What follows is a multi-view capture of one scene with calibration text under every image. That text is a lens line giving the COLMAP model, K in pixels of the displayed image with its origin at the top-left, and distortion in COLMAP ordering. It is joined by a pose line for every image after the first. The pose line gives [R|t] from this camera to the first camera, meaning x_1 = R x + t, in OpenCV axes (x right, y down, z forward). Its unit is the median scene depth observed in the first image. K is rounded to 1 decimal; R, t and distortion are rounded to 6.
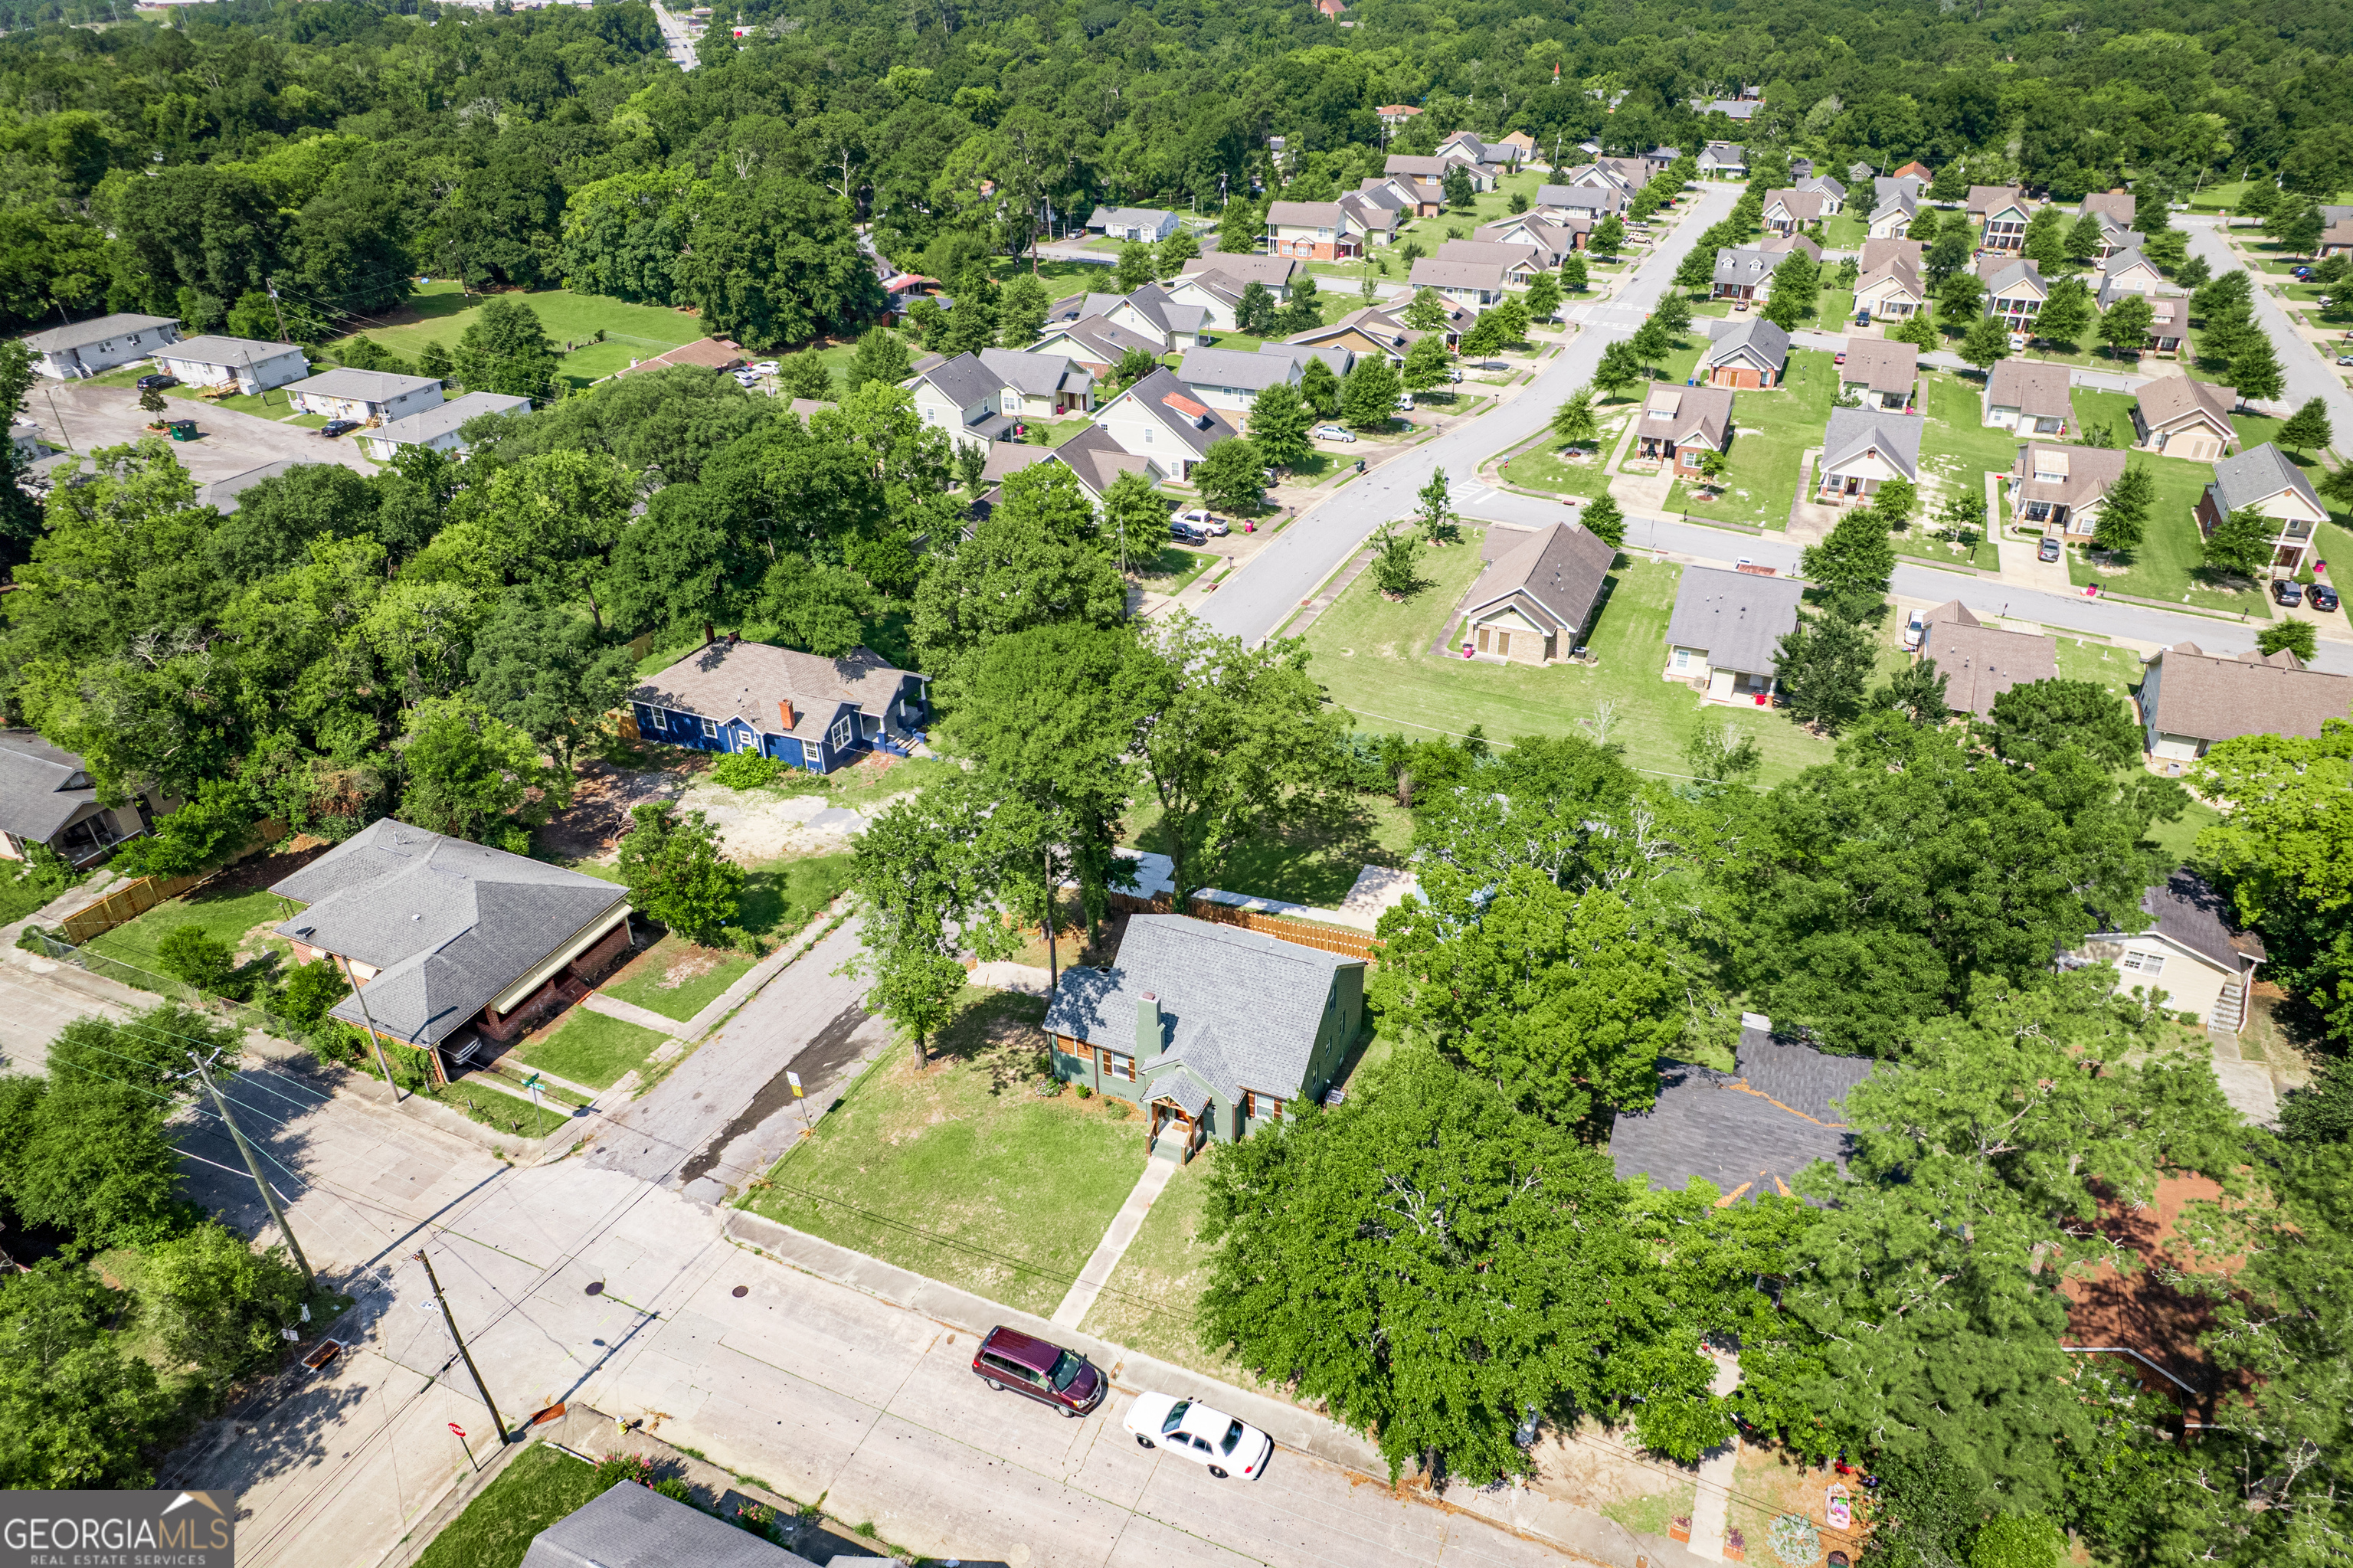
lens RADIAL K [[1506.8, 0, 1184.3], [0, 1506.8, 784.7], [0, 0, 1]] dist [-0.079752, 0.070131]
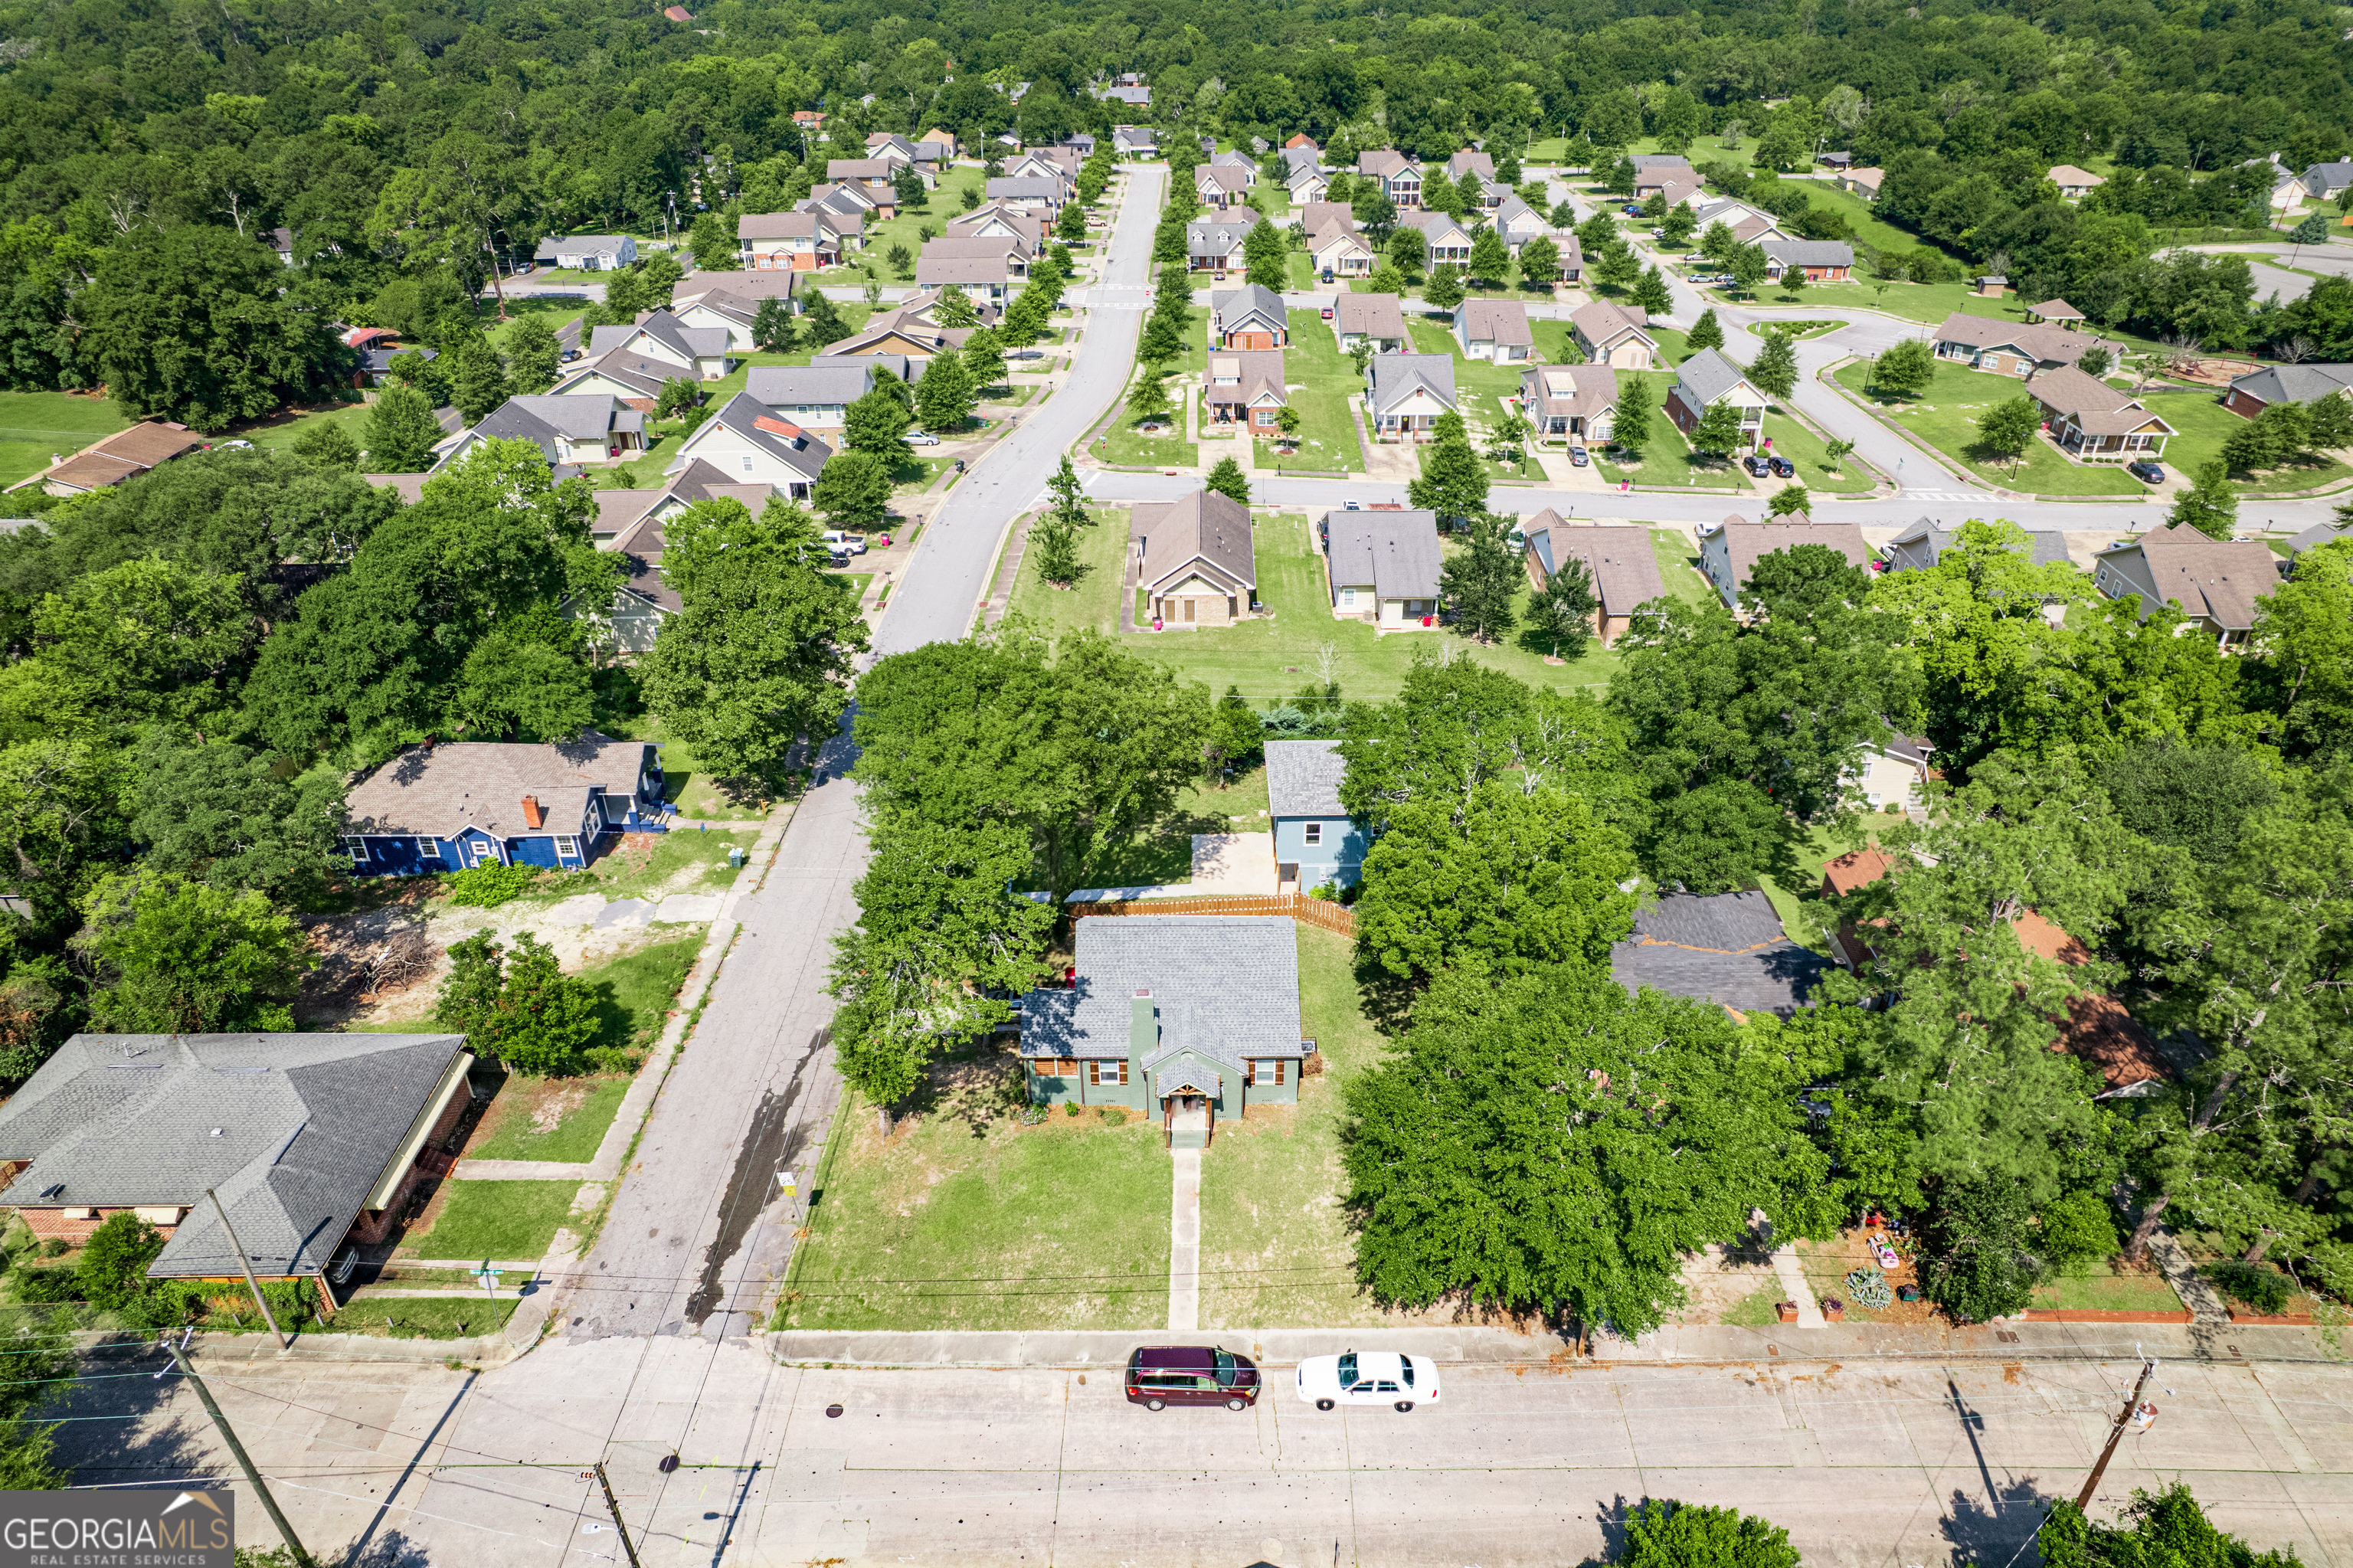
lens RADIAL K [[1506.8, 0, 1184.3], [0, 1506.8, 784.7], [0, 0, 1]] dist [-0.079752, 0.070131]
pose [[0.918767, -0.199843, 0.340485, -0.139218], [0.200198, 0.979148, 0.034483, -0.010504], [-0.340276, 0.036483, 0.939617, 0.021948]]
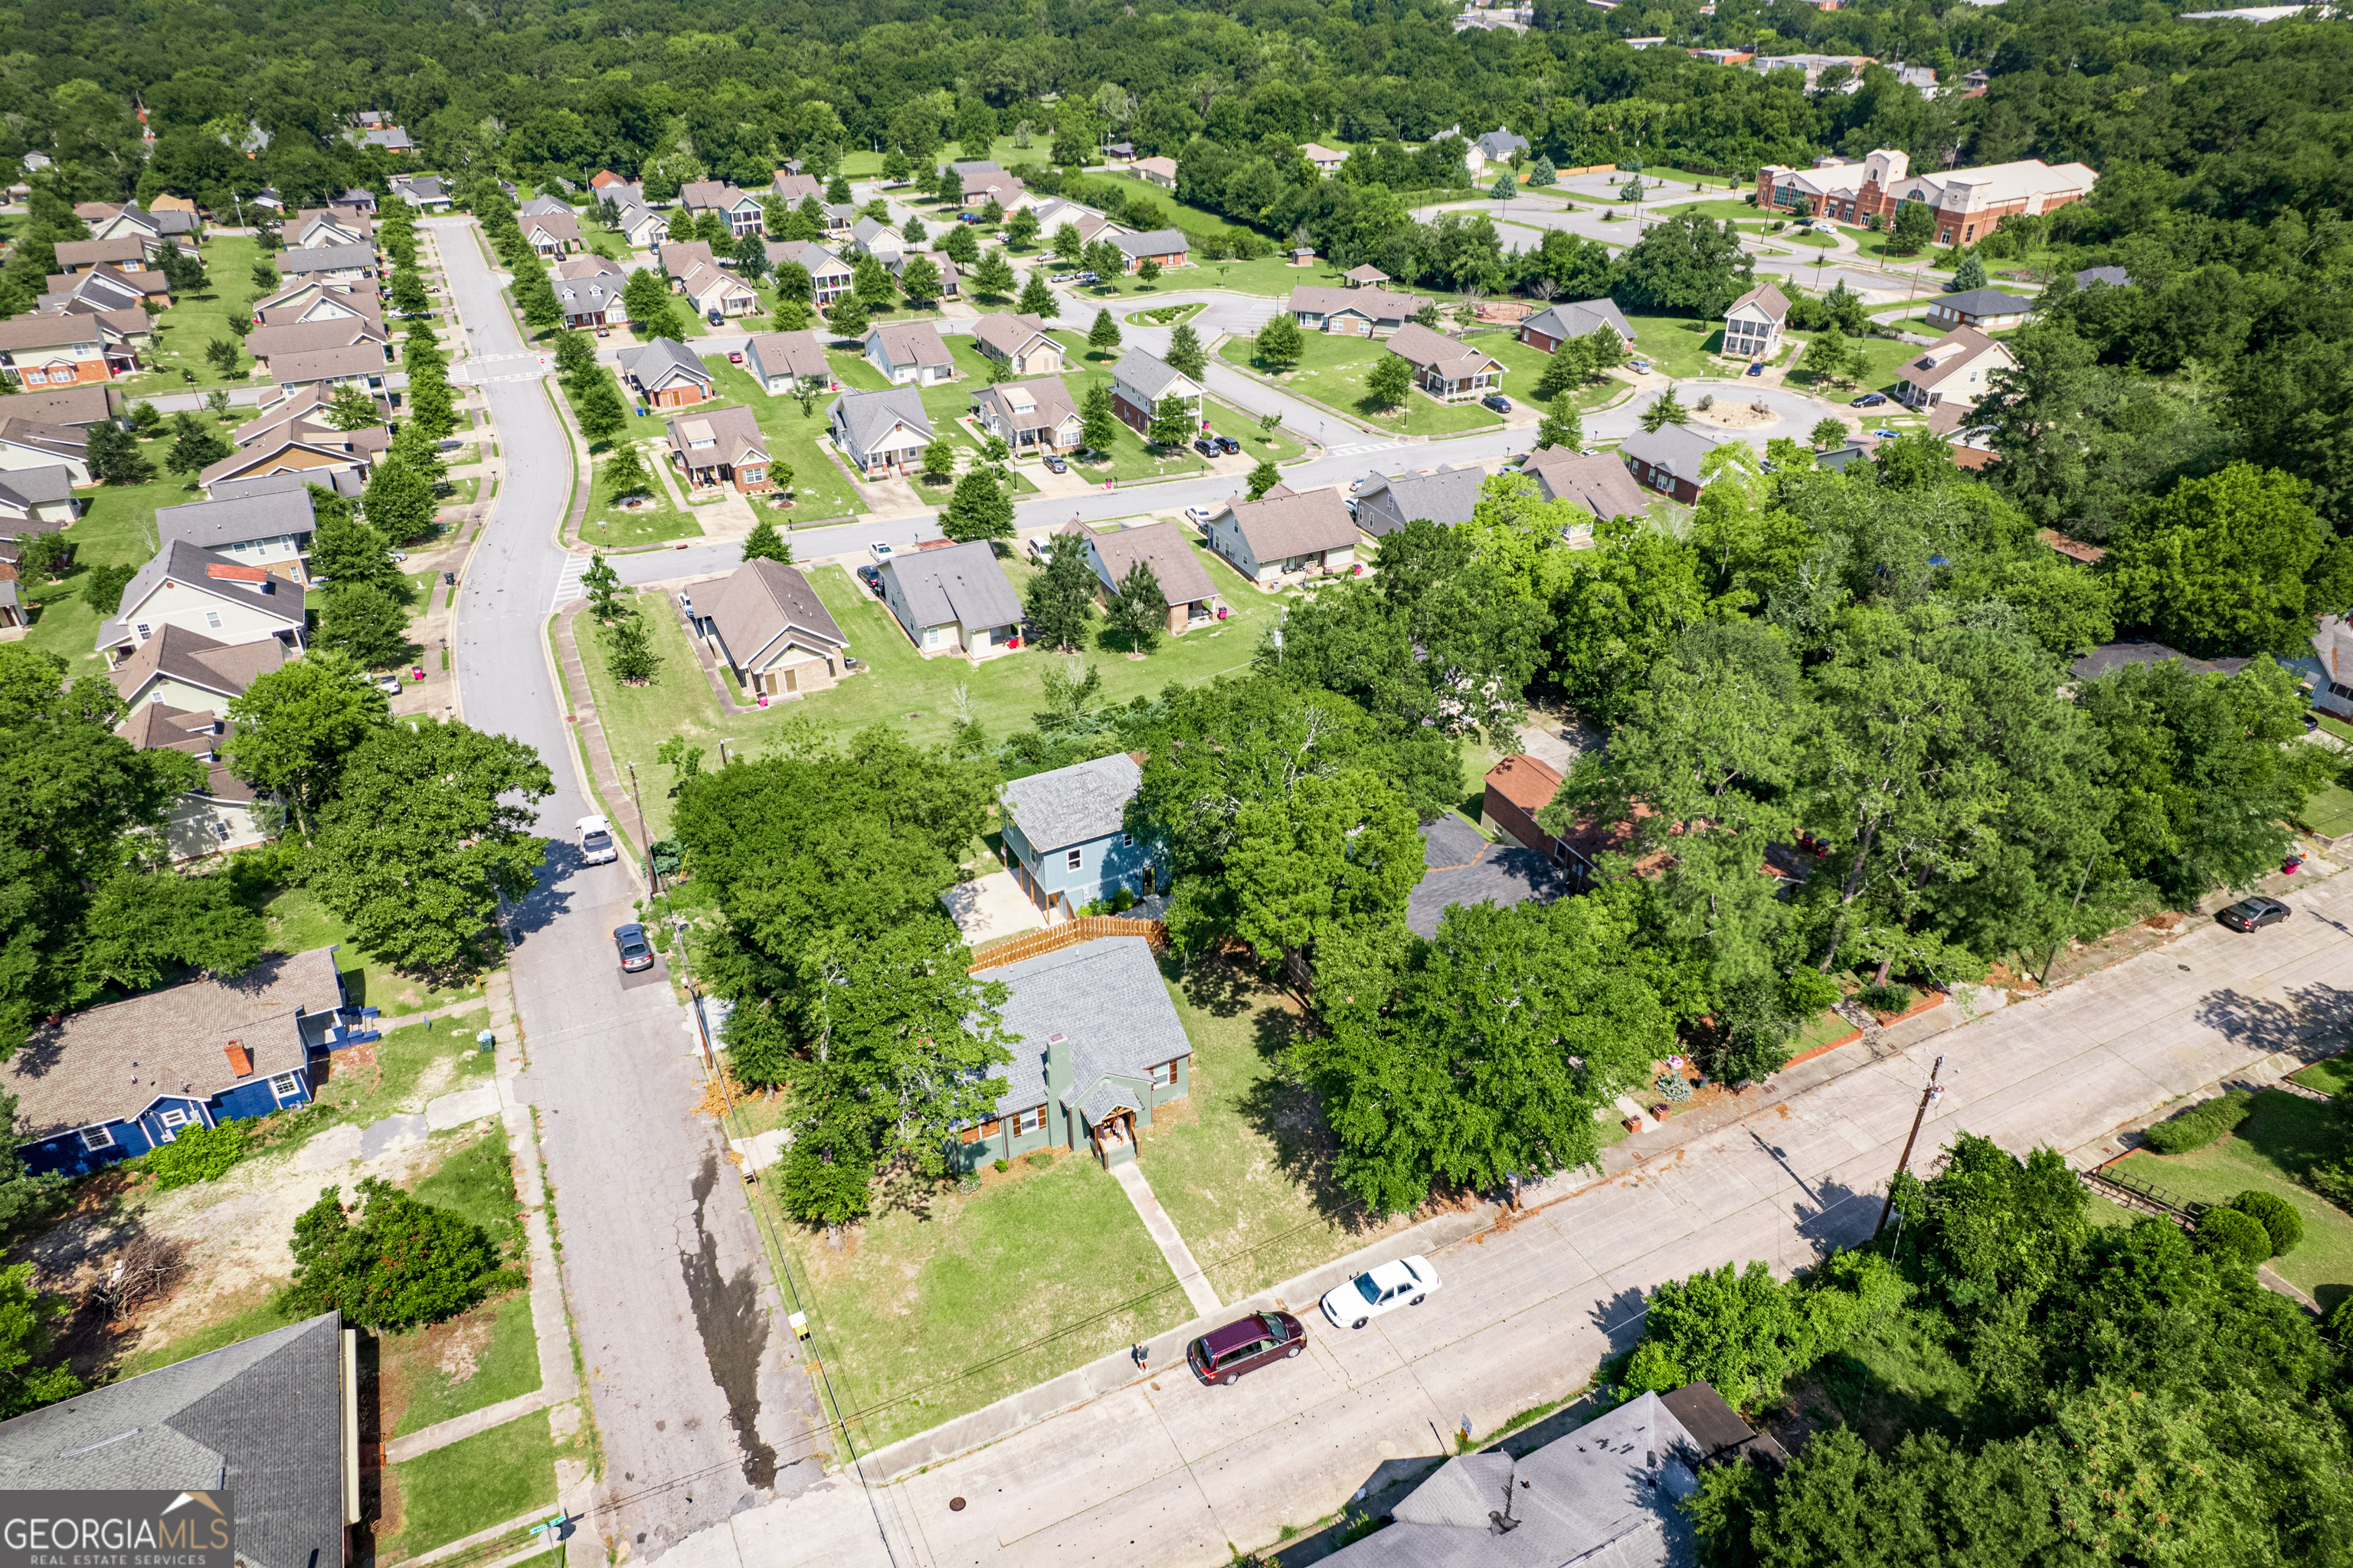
lens RADIAL K [[1506.8, 0, 1184.3], [0, 1506.8, 784.7], [0, 0, 1]] dist [-0.079752, 0.070131]
pose [[0.638546, -0.390569, 0.663110, -0.272476], [0.391017, 0.906796, 0.157567, -0.070543], [-0.662846, 0.158673, 0.731750, 0.056400]]
